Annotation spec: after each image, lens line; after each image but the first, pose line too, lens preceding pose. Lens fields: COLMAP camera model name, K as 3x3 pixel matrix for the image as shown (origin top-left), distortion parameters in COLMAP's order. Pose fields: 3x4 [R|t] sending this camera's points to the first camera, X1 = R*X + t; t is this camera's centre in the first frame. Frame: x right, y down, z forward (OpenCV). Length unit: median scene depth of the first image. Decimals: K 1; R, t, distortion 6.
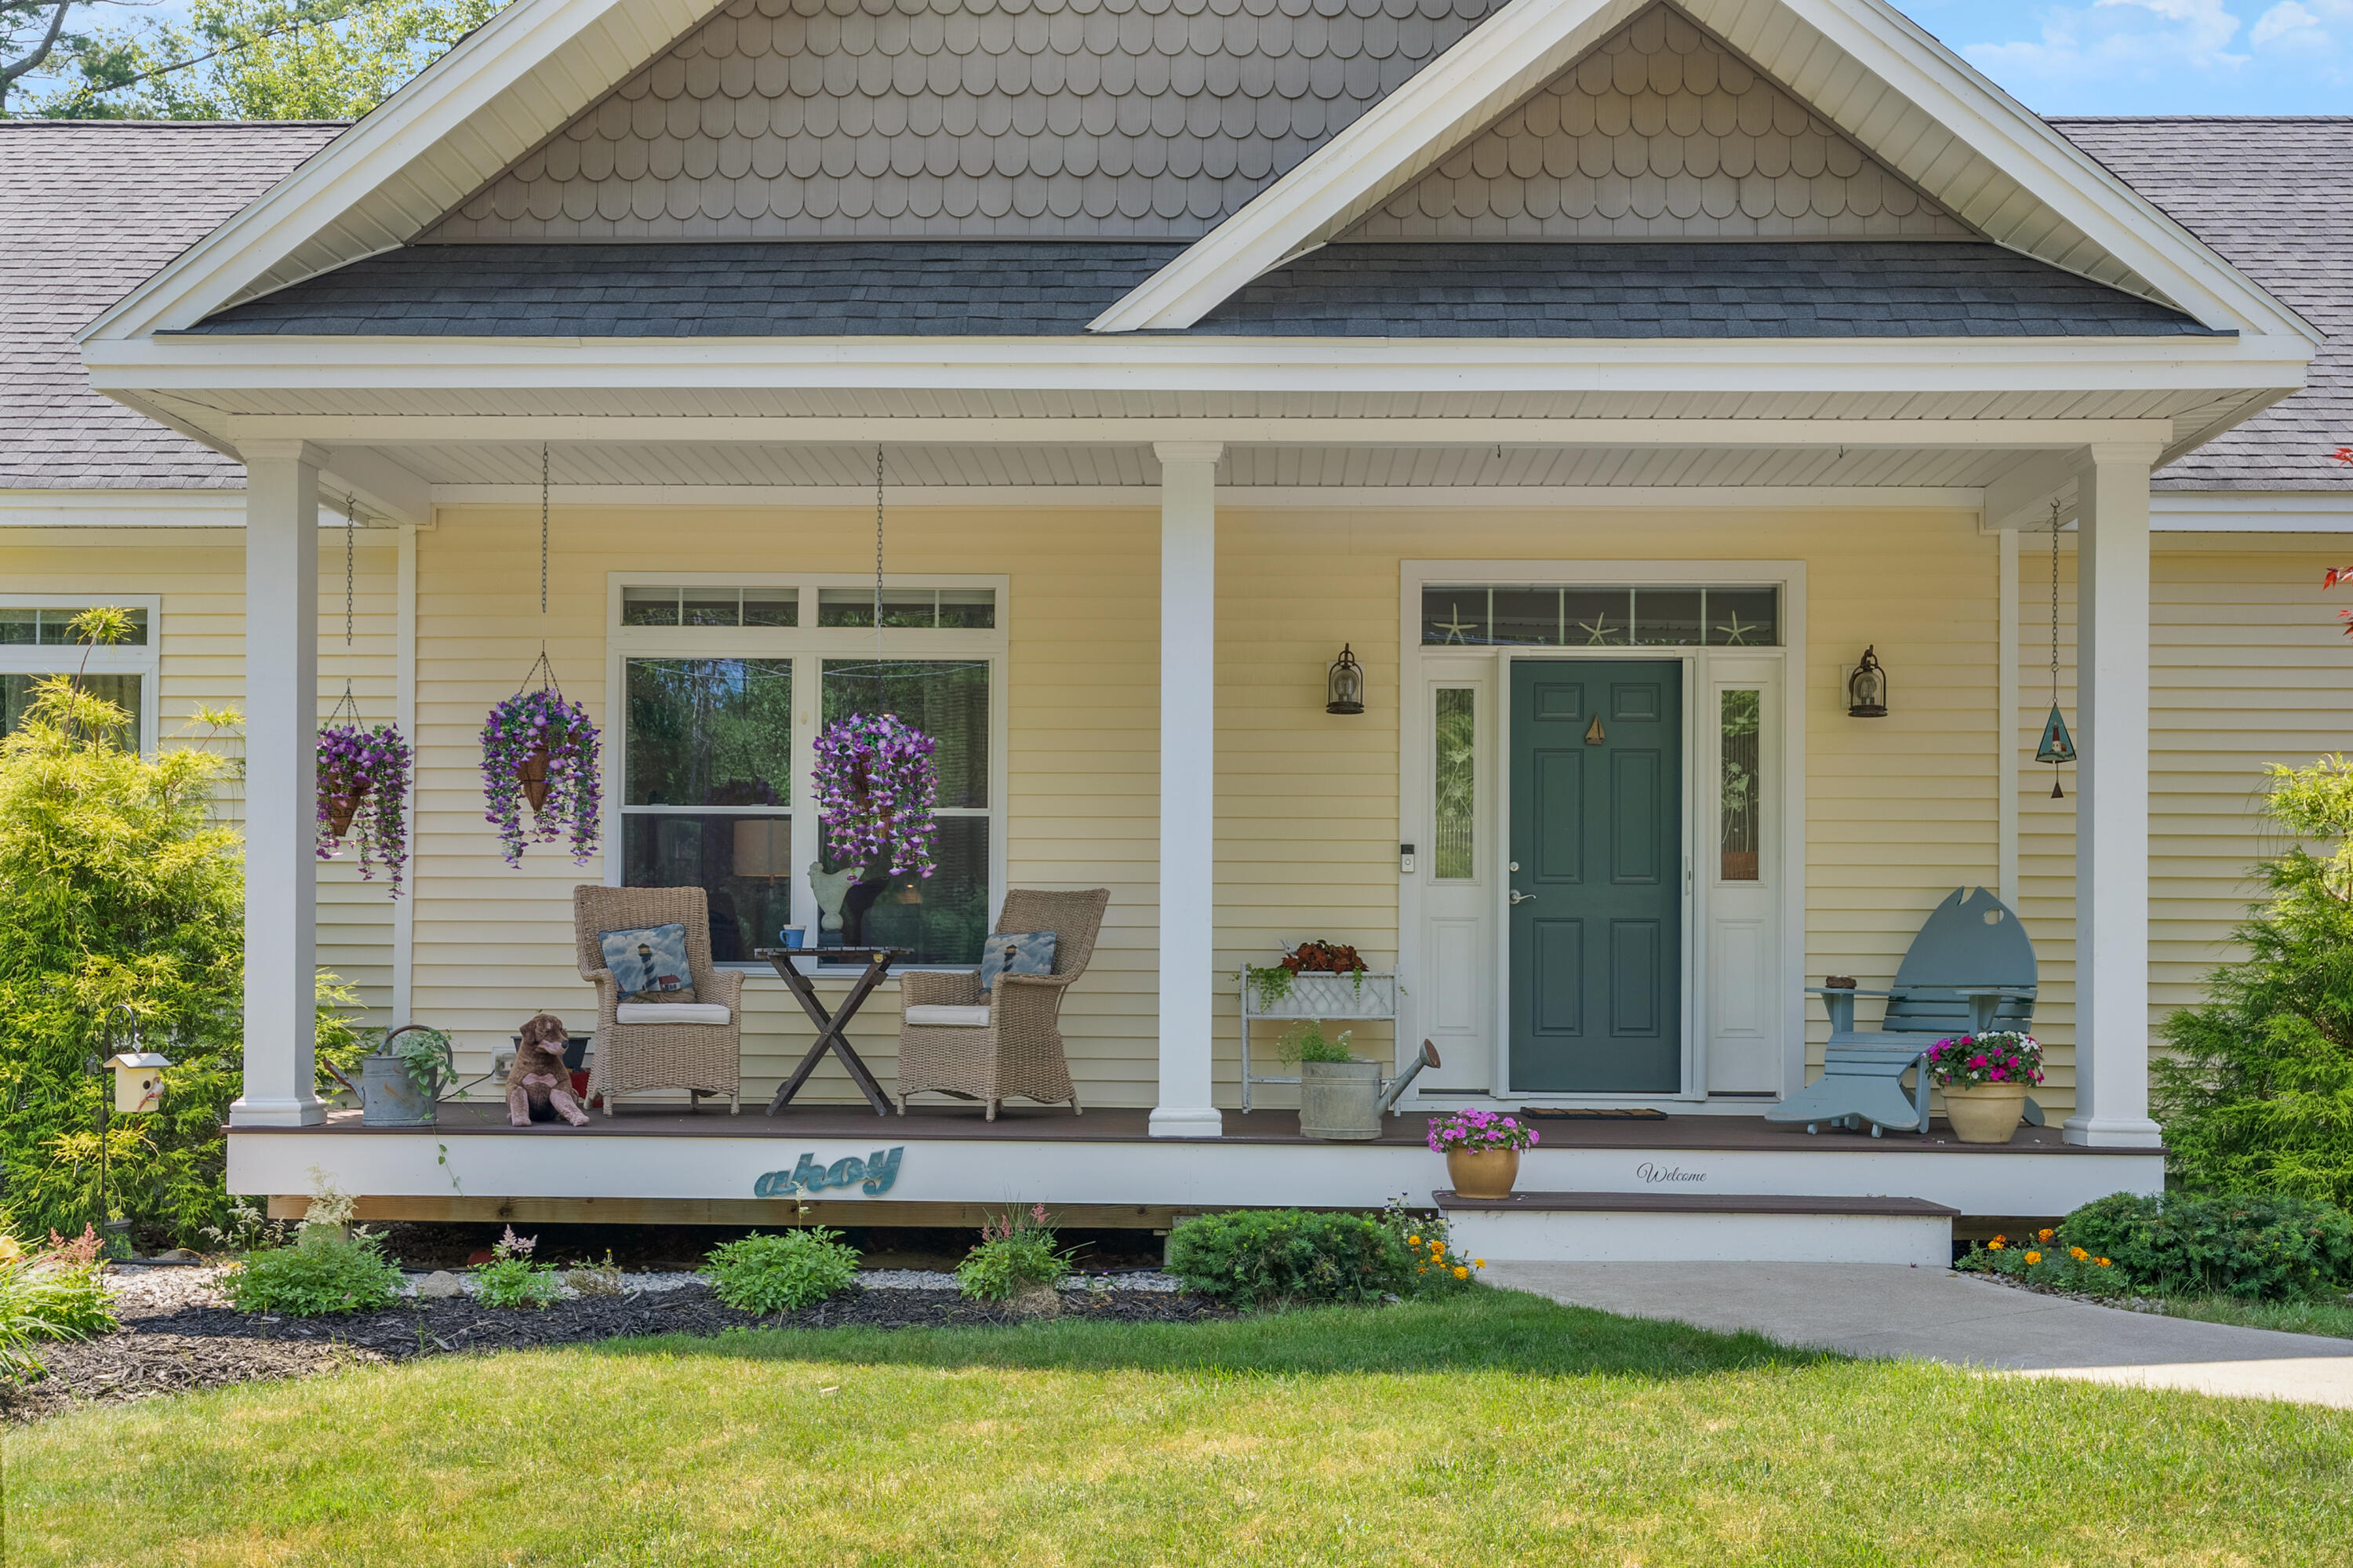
lens RADIAL K [[2465.6, 0, 1195.0], [0, 2465.6, 1009.0], [0, 0, 1]] dist [-0.011437, 0.000000]
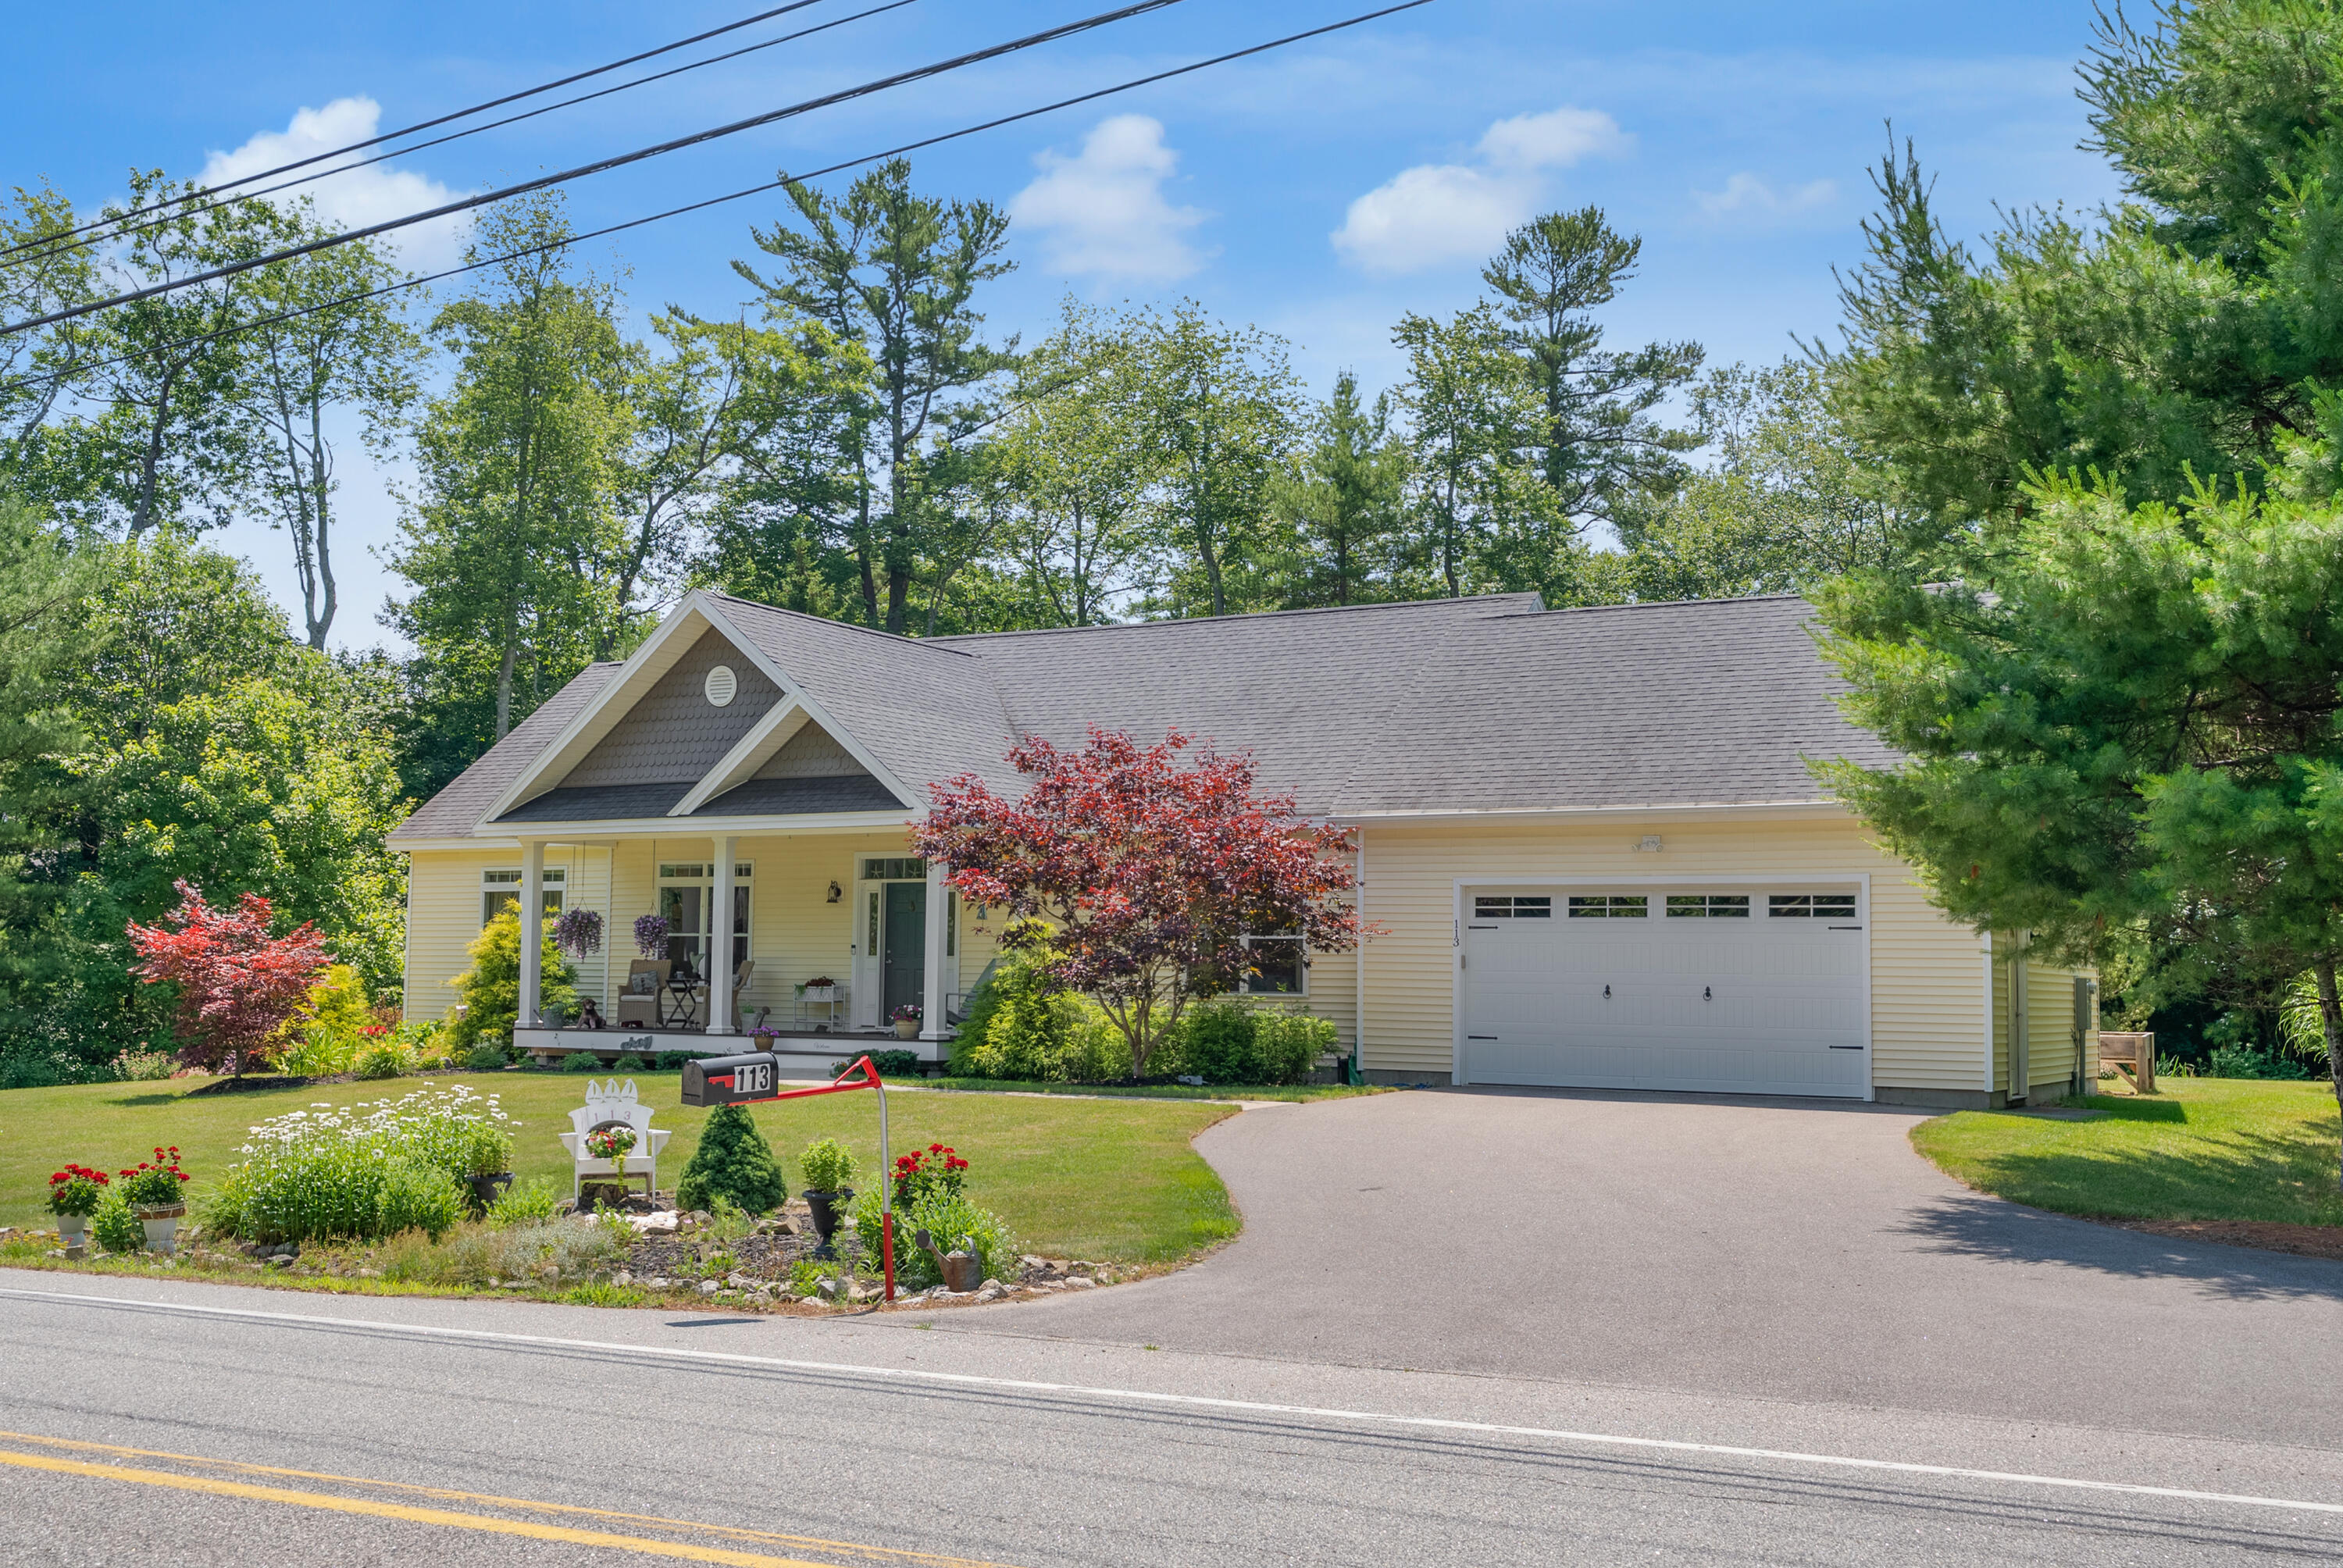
lens RADIAL K [[2414.1, 0, 1171.6], [0, 2414.1, 787.6], [0, 0, 1]] dist [-0.006360, 0.000000]
pose [[0.875821, -0.035872, -0.481301, 2.098214], [-0.006882, 0.996204, -0.086772, -0.003900], [0.482587, 0.079309, 0.872250, -1.611986]]
